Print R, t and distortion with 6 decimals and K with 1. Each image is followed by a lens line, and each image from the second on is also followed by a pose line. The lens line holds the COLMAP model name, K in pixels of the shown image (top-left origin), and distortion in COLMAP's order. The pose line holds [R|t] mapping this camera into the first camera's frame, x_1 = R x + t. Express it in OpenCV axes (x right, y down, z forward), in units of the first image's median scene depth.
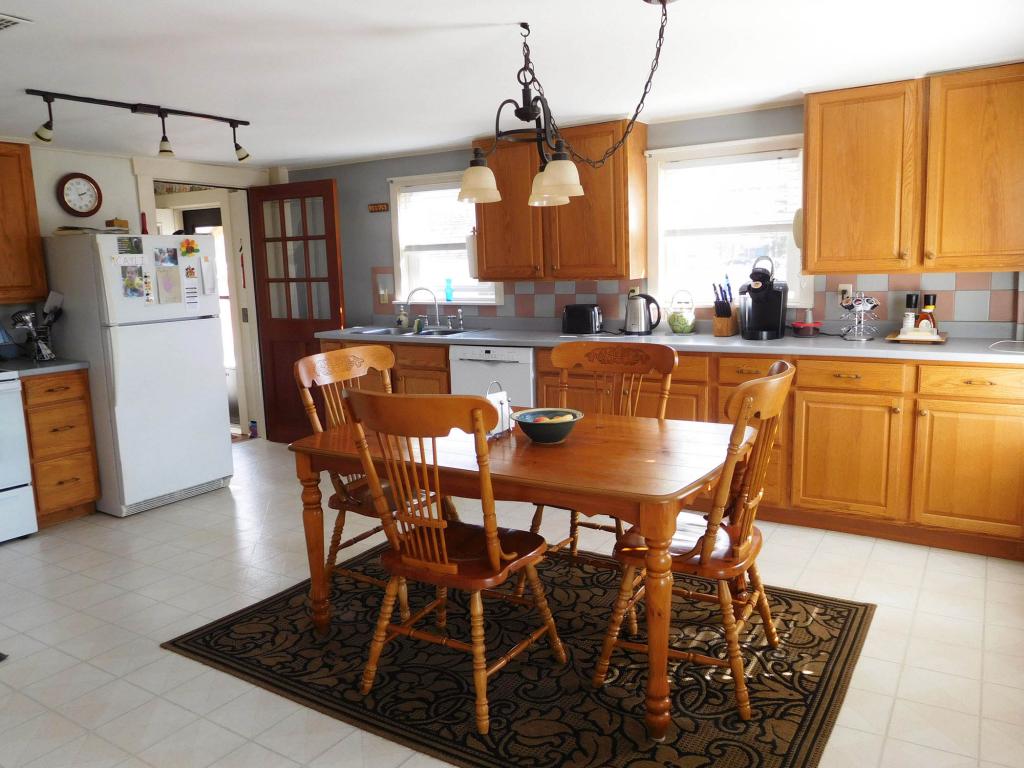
lens RADIAL K [[760.7, 0, 511.2], [0, 760.7, 378.6], [0, 0, 1]] dist [-0.014290, -0.007571]
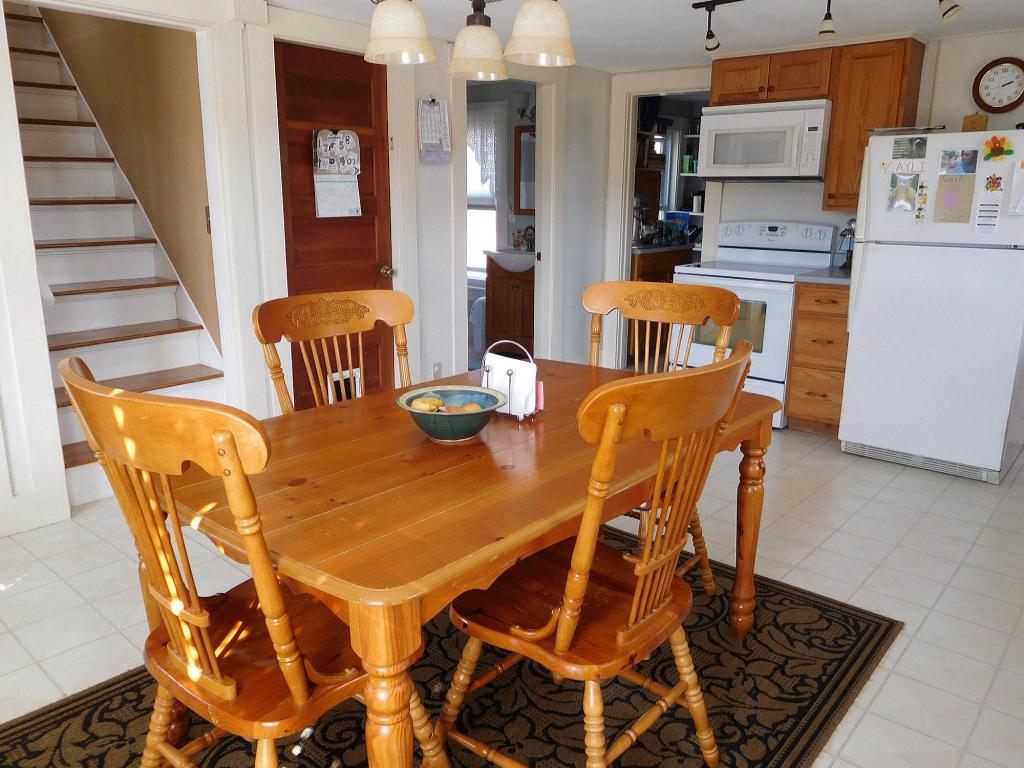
lens RADIAL K [[760.7, 0, 510.0], [0, 760.7, 382.7], [0, 0, 1]] dist [-0.014290, -0.007571]
pose [[-0.152228, 0.261107, -0.953231, 0.416258], [-0.147745, 0.947623, 0.283165, -0.100012], [0.977240, 0.183940, -0.105677, 0.693519]]
